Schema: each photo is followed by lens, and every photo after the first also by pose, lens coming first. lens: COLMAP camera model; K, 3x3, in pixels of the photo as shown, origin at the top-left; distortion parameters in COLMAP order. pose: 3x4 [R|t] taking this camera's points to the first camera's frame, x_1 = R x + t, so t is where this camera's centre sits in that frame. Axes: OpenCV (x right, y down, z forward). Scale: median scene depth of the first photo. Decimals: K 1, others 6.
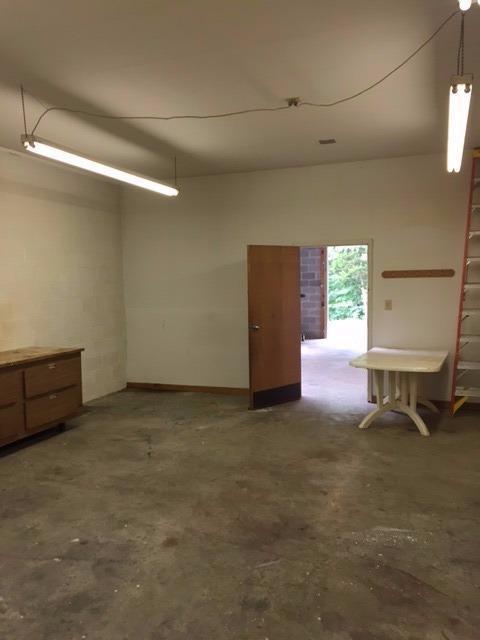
lens RADIAL K [[540.4, 0, 240.1], [0, 540.4, 320.6], [0, 0, 1]] dist [-0.006870, 0.003320]
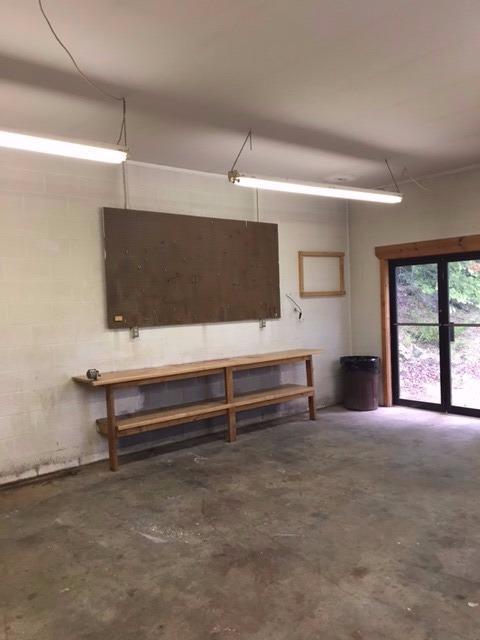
lens RADIAL K [[540.4, 0, 240.0], [0, 540.4, 320.4], [0, 0, 1]] dist [-0.006870, 0.003320]
pose [[-0.871340, 0.029561, 0.489788, -0.406916], [0.087063, 0.991659, 0.095035, -0.124389], [-0.482893, 0.125450, -0.866647, 1.806747]]
